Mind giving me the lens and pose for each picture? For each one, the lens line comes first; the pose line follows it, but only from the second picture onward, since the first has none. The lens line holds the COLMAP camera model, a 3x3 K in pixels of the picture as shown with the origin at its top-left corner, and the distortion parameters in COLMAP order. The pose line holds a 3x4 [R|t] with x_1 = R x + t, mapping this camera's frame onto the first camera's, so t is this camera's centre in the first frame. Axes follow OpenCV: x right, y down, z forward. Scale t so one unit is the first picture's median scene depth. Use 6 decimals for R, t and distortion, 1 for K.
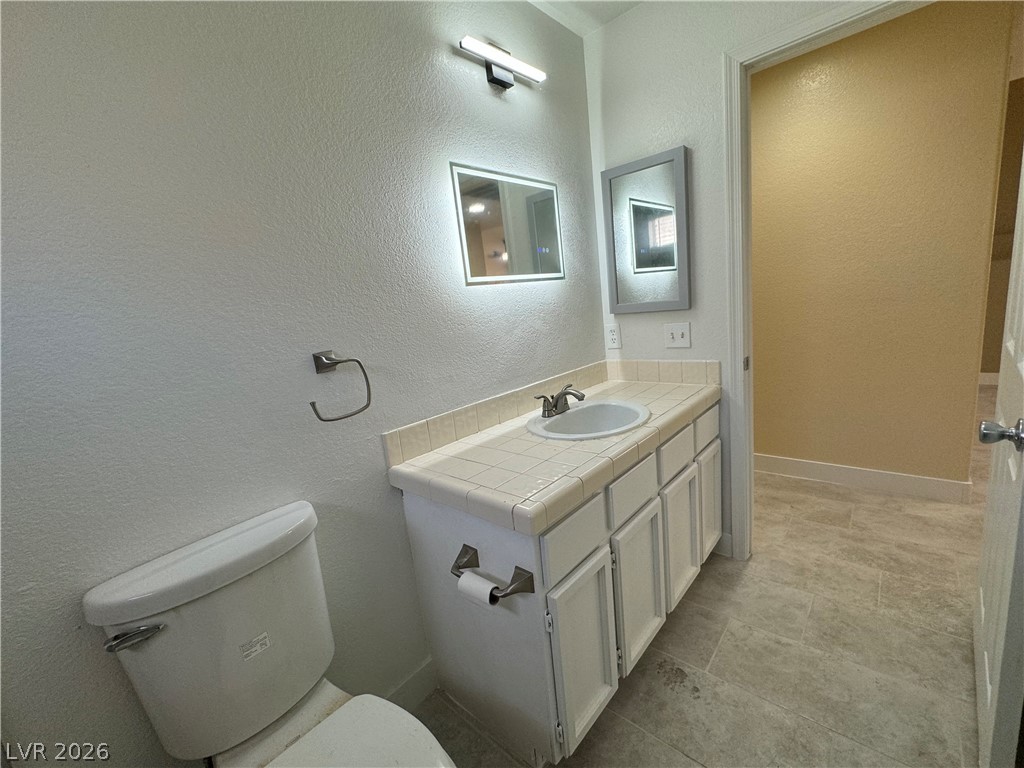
lens RADIAL K [[409.9, 0, 508.0], [0, 409.9, 385.0], [0, 0, 1]] dist [-0.000019, 0.000721]
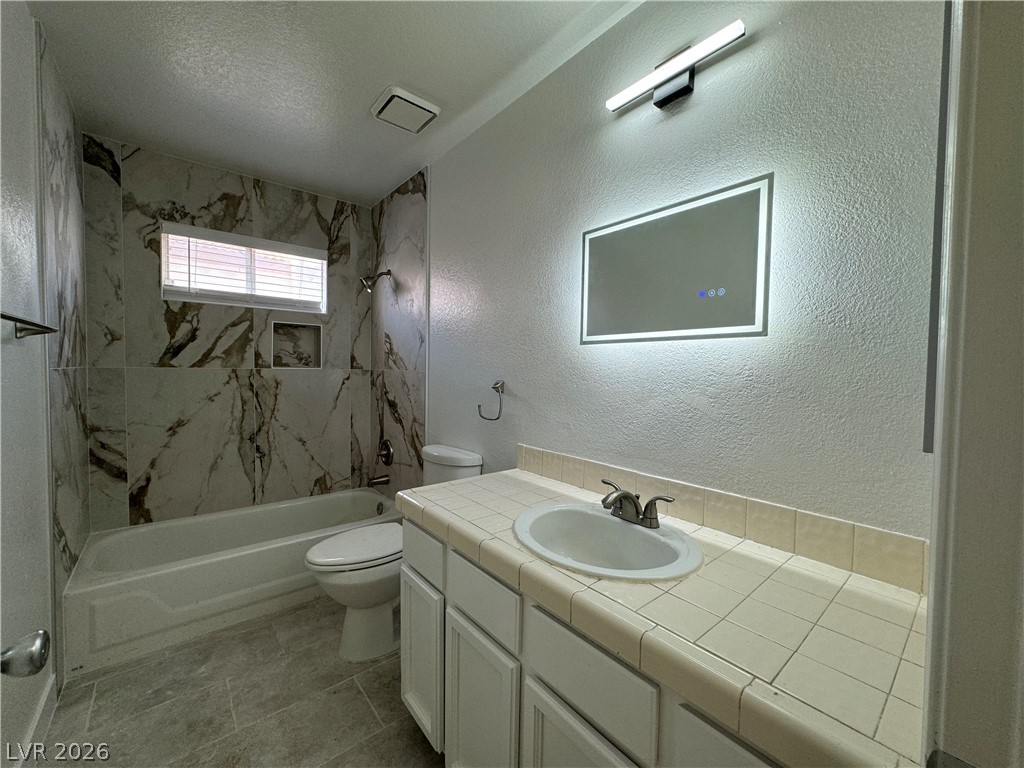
lens RADIAL K [[409.9, 0, 515.1], [0, 409.9, 383.2], [0, 0, 1]] dist [-0.000019, 0.000721]
pose [[-0.117582, 0.151986, -0.981364, 0.946402], [-0.188767, 0.966780, 0.172345, -0.291497], [0.974957, 0.205514, -0.084986, 0.934796]]
